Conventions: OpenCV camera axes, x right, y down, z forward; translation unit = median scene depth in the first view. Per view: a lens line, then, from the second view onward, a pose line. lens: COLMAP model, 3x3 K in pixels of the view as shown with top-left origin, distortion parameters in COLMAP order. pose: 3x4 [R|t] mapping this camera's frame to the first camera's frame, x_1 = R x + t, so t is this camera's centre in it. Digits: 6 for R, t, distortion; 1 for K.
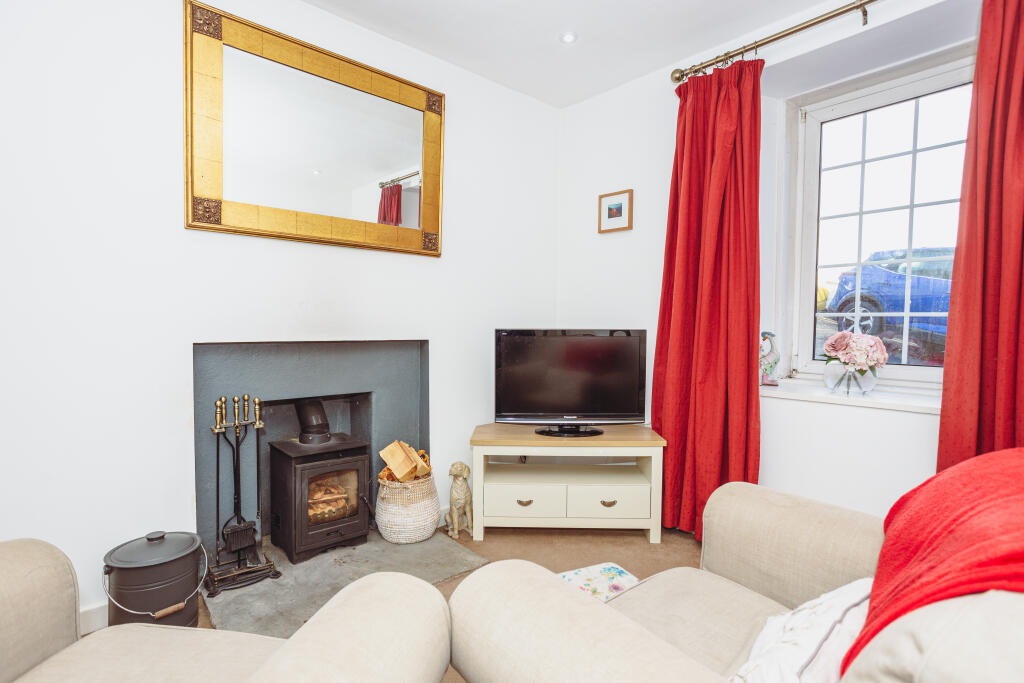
lens RADIAL K [[498.7, 0, 512.0], [0, 498.7, 341.5], [0, 0, 1]] dist [-0.019283, 0.000315]
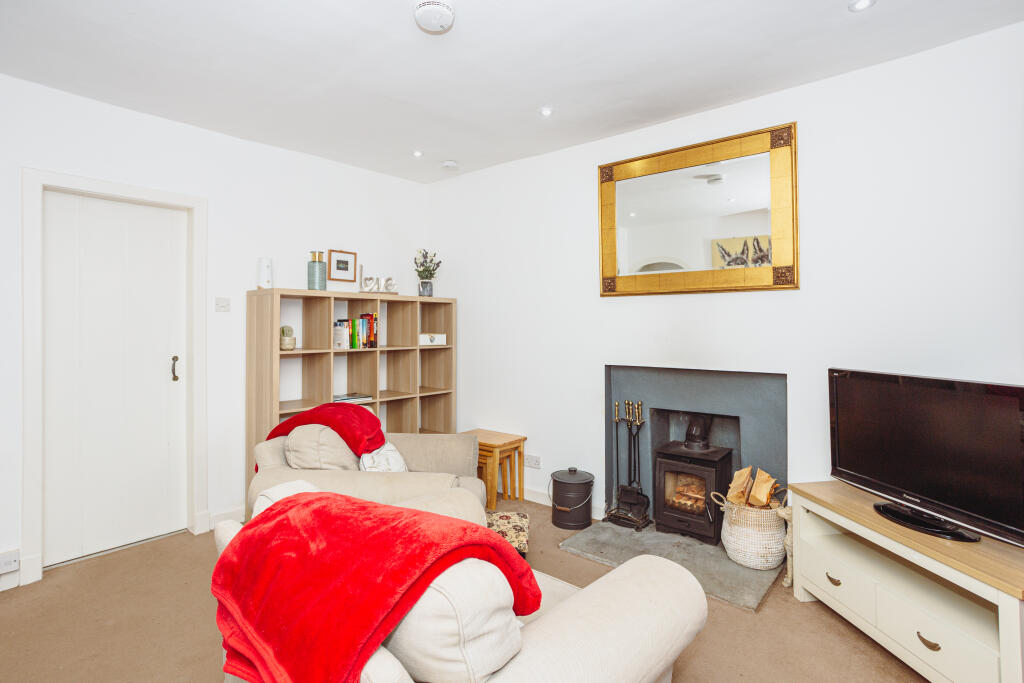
lens RADIAL K [[513.9, 0, 511.8], [0, 513.9, 323.2], [0, 0, 1]] dist [-0.056346, 0.038396]
pose [[0.150862, -0.016203, -0.988422, 0.770713], [-0.033911, 0.999192, -0.021555, -0.067031], [0.987973, 0.036770, 0.150191, 0.326378]]
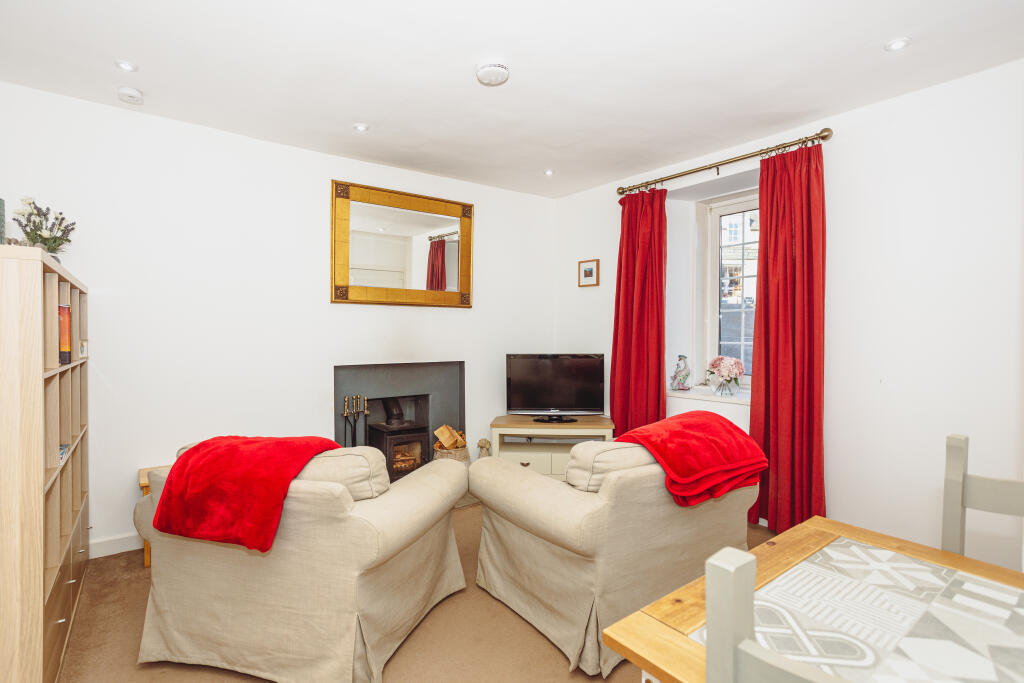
lens RADIAL K [[498.7, 0, 512.0], [0, 498.7, 341.5], [0, 0, 1]] dist [-0.019283, 0.000315]
pose [[0.996670, -0.007748, -0.081171, 0.114372], [0.006336, 0.999824, -0.017645, -0.037104], [0.081294, 0.017072, 0.996544, -0.575298]]
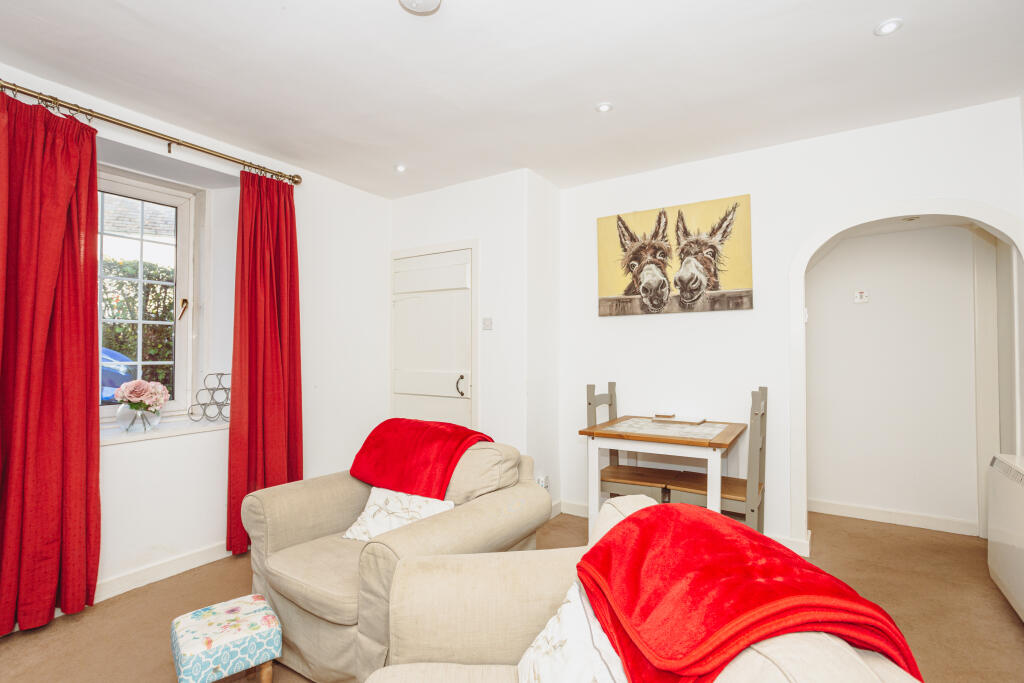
lens RADIAL K [[498.7, 0, 512.0], [0, 498.7, 341.5], [0, 0, 1]] dist [-0.019283, 0.000315]
pose [[-0.278037, 0.007897, 0.960538, -0.652200], [0.030582, 0.999532, 0.000634, -0.076835], [-0.960083, 0.029551, -0.278149, 0.385103]]
